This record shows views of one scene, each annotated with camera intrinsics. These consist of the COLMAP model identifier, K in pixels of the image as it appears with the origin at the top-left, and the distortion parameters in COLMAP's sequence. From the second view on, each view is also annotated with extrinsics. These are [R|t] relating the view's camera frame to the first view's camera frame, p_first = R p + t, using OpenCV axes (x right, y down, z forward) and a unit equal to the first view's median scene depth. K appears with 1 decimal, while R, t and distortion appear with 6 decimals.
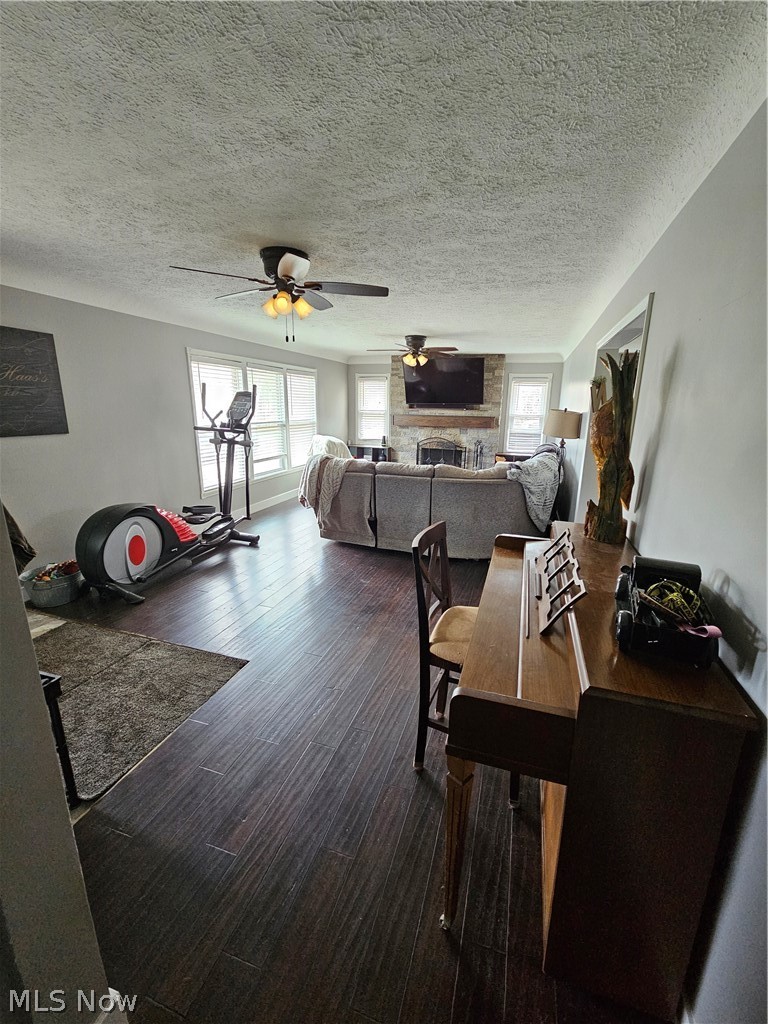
lens RADIAL K [[421.7, 0, 385.9], [0, 421.7, 513.0], [0, 0, 1]] dist [0.010945, 0.000171]
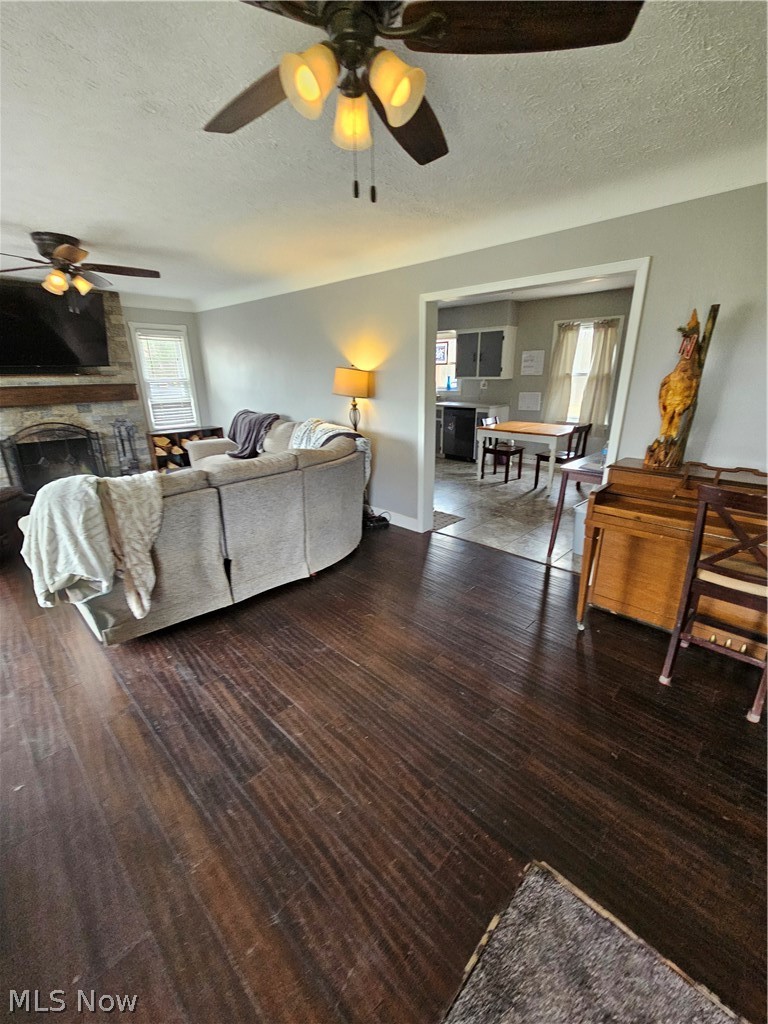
lens RADIAL K [[421.7, 0, 387.6], [0, 421.7, 512.8], [0, 0, 1]] dist [0.010945, 0.000171]
pose [[0.407170, -0.317017, 0.856570, -0.277949], [0.248772, 0.940867, 0.229962, -0.086877], [-0.878820, 0.119458, 0.461958, 0.344905]]
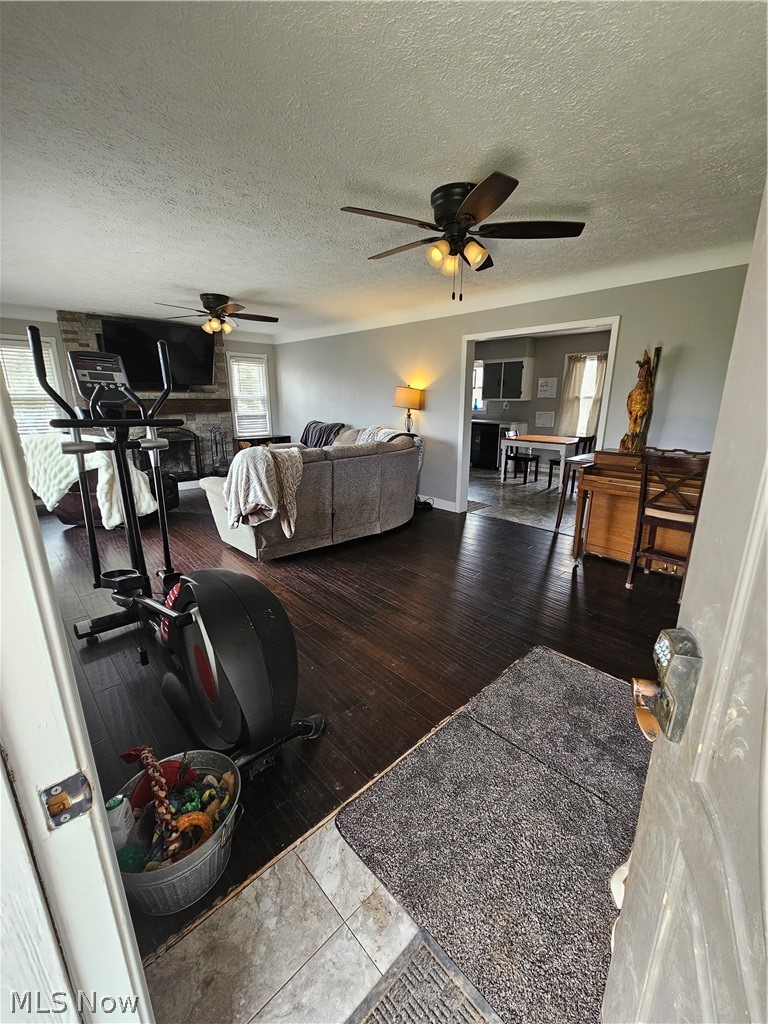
lens RADIAL K [[421.7, 0, 393.8], [0, 421.7, 510.8], [0, 0, 1]] dist [0.010945, 0.000171]
pose [[0.437091, -0.253342, 0.863000, -0.473054], [0.232794, 0.958680, 0.163524, -0.068742], [-0.868768, 0.129426, 0.478007, 0.315291]]
